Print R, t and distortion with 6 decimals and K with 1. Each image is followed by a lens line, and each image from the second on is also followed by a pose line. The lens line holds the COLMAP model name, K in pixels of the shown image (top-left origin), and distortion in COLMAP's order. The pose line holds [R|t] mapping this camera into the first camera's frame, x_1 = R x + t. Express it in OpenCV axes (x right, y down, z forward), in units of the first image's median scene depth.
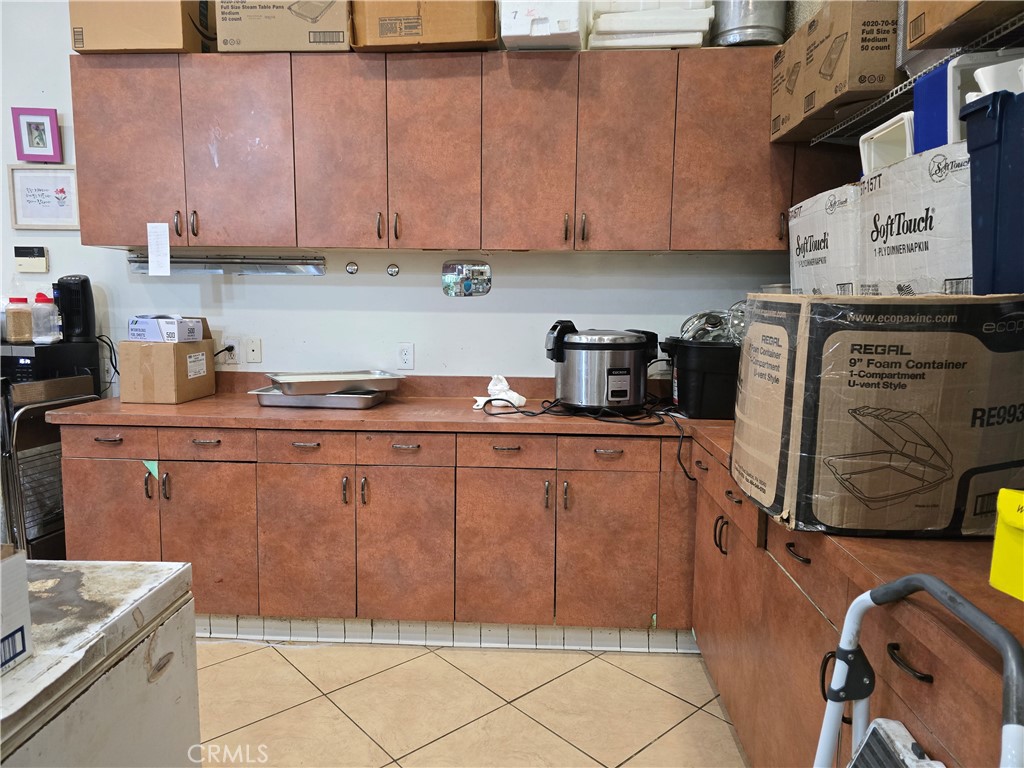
lens RADIAL K [[686.6, 0, 508.0], [0, 686.6, 383.0], [0, 0, 1]] dist [0.007079, -0.002636]
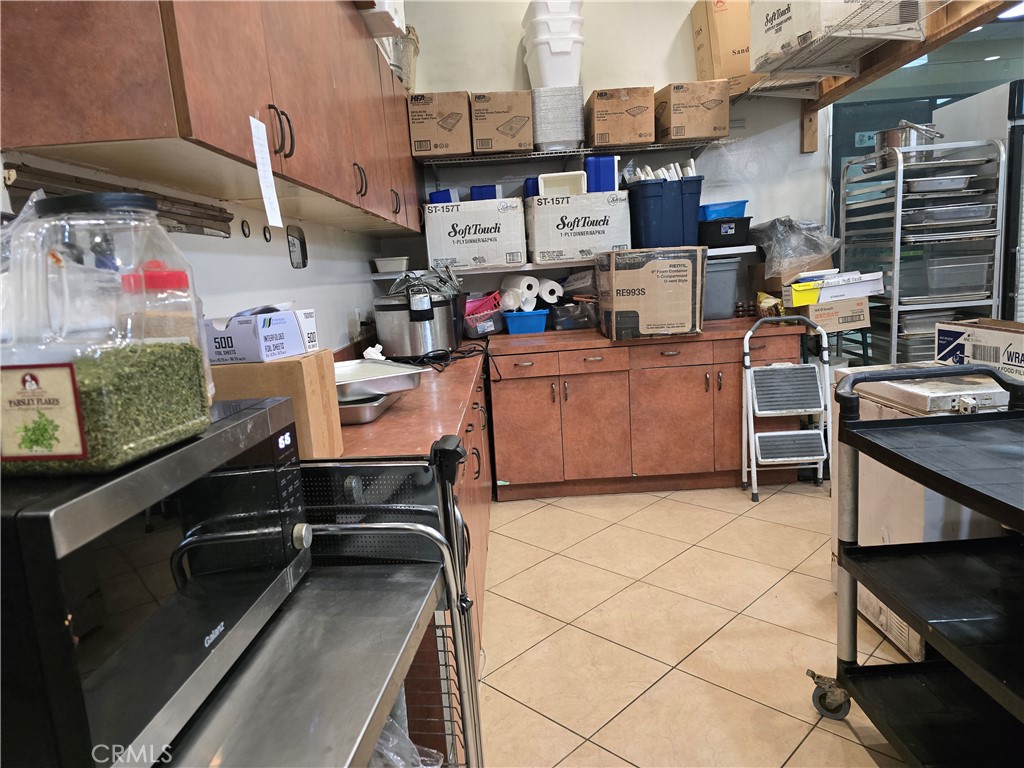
lens RADIAL K [[686.6, 0, 509.5], [0, 686.6, 383.0], [0, 0, 1]] dist [0.007079, -0.002636]
pose [[-0.069054, -0.170240, 0.982980, -1.330153], [0.178414, 0.967339, 0.180065, -0.133937], [-0.981529, 0.187812, -0.036426, 1.115355]]
